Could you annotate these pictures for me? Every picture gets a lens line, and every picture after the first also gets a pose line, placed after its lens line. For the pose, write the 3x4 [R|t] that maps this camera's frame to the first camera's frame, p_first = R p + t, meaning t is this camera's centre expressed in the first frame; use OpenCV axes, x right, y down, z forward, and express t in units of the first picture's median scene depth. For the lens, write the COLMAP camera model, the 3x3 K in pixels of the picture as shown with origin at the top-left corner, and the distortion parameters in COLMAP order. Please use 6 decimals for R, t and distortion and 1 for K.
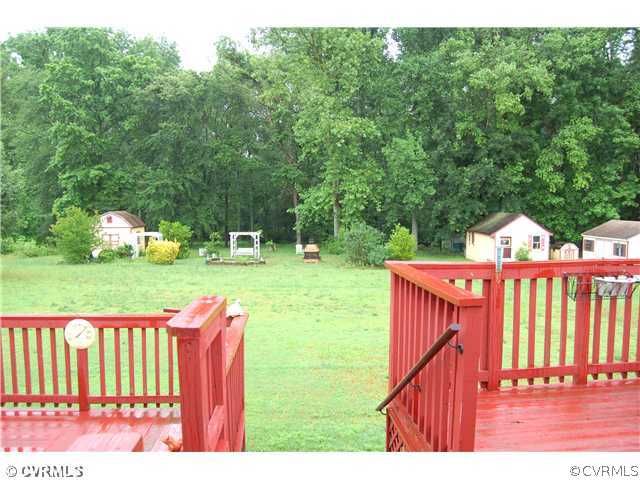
lens RADIAL K [[458.1, 0, 320.0], [0, 458.1, 240.0], [0, 0, 1]] dist [-0.063016, 0.004742]
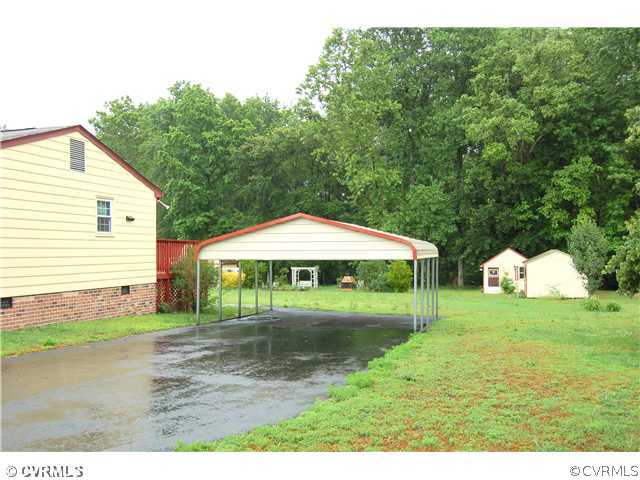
lens RADIAL K [[521.1, 0, 320.0], [0, 521.1, 240.0], [0, 0, 1]] dist [-0.045919, 0.008873]
pose [[0.952681, -0.013093, -0.303688, 0.235001], [-0.016049, 0.995512, -0.093268, 0.030989], [0.303547, 0.093729, 0.948195, -0.219810]]
